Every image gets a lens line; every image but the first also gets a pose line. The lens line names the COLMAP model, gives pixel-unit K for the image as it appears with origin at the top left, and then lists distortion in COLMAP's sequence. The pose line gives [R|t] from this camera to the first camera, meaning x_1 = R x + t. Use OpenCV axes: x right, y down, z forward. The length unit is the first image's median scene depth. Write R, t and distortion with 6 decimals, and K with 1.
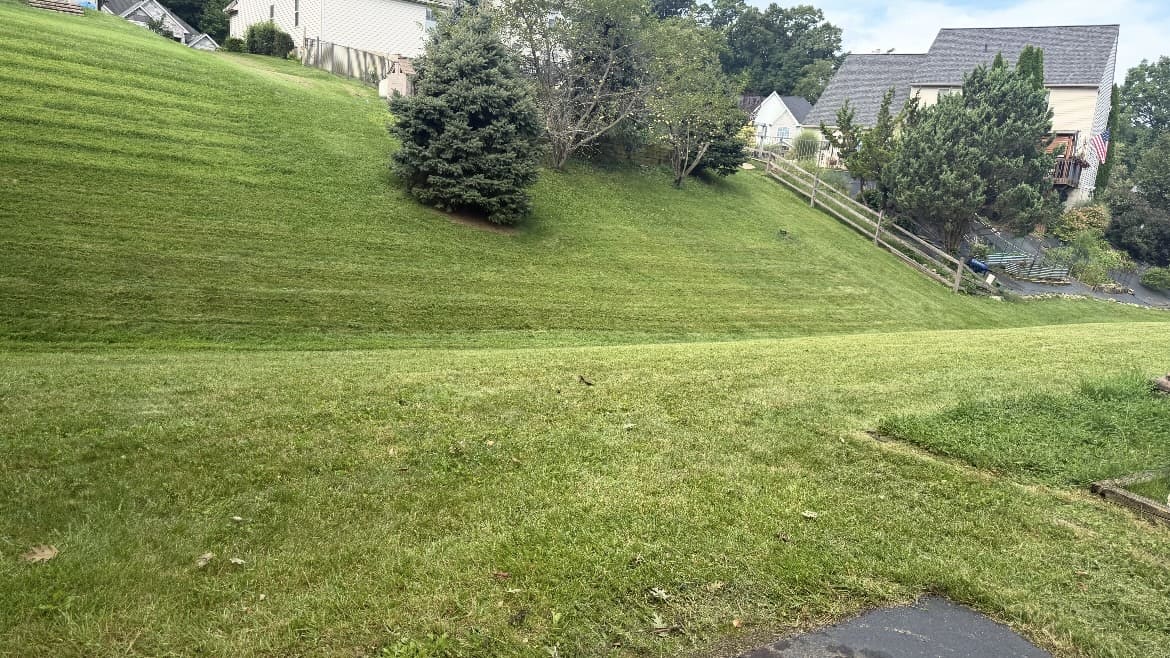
lens RADIAL K [[856.8, 0, 592.5], [0, 856.8, 355.3], [0, 0, 1]] dist [0.127374, -0.242051]
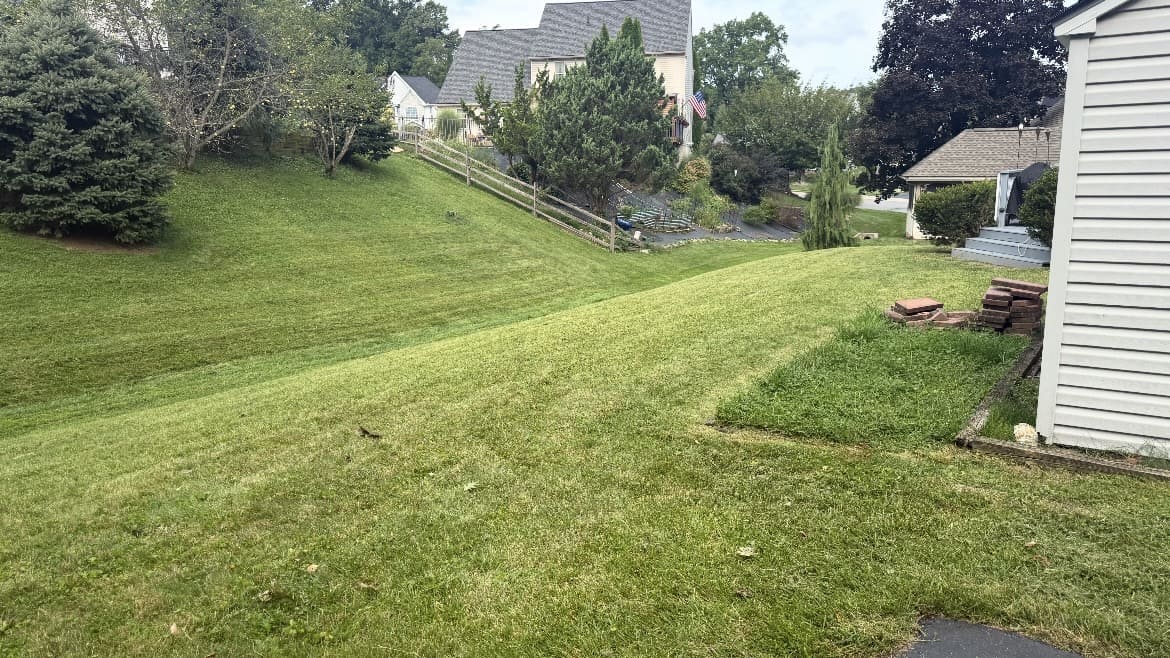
lens RADIAL K [[821.1, 0, 579.3], [0, 821.1, 348.3], [0, 0, 1]] dist [0.081122, -0.119984]
pose [[0.899286, -0.182608, 0.397416, -0.058640], [0.172669, 0.983089, 0.060998, -0.029018], [-0.401834, 0.013767, 0.915609, 0.102770]]
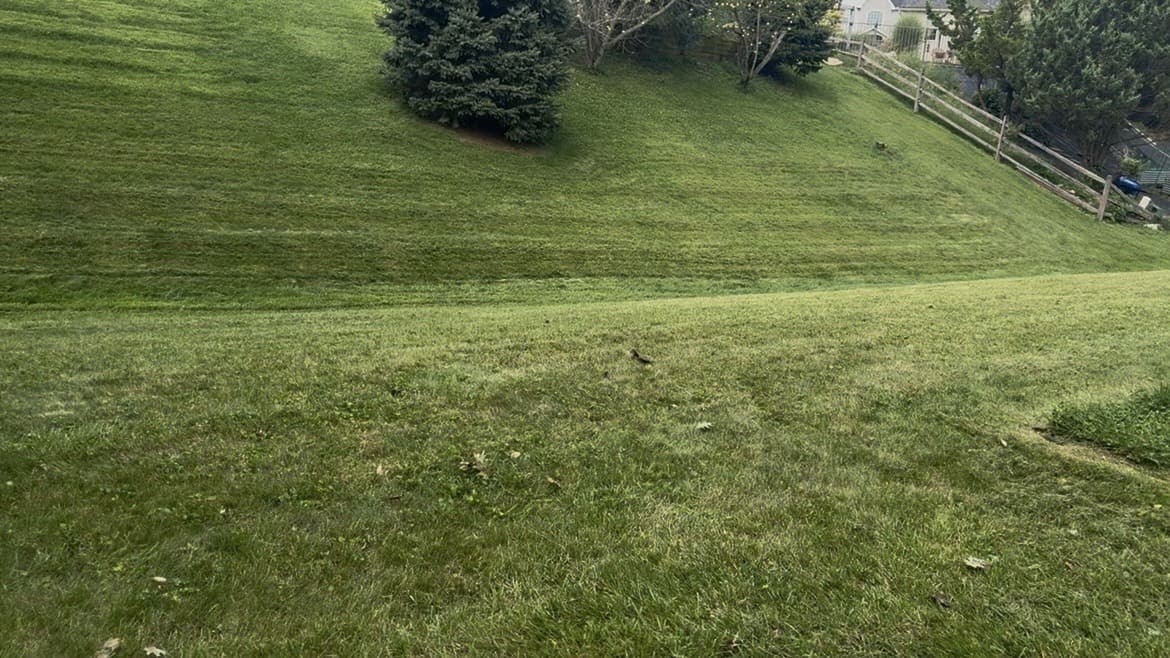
lens RADIAL K [[1020.5, 0, 598.5], [0, 1020.5, 353.3], [0, 0, 1]] dist [0.122231, -0.220058]
pose [[0.999441, -0.008854, -0.032245, -0.007537], [0.010634, 0.998405, 0.055445, -0.010832], [0.031703, -0.055757, 0.997941, 0.054085]]
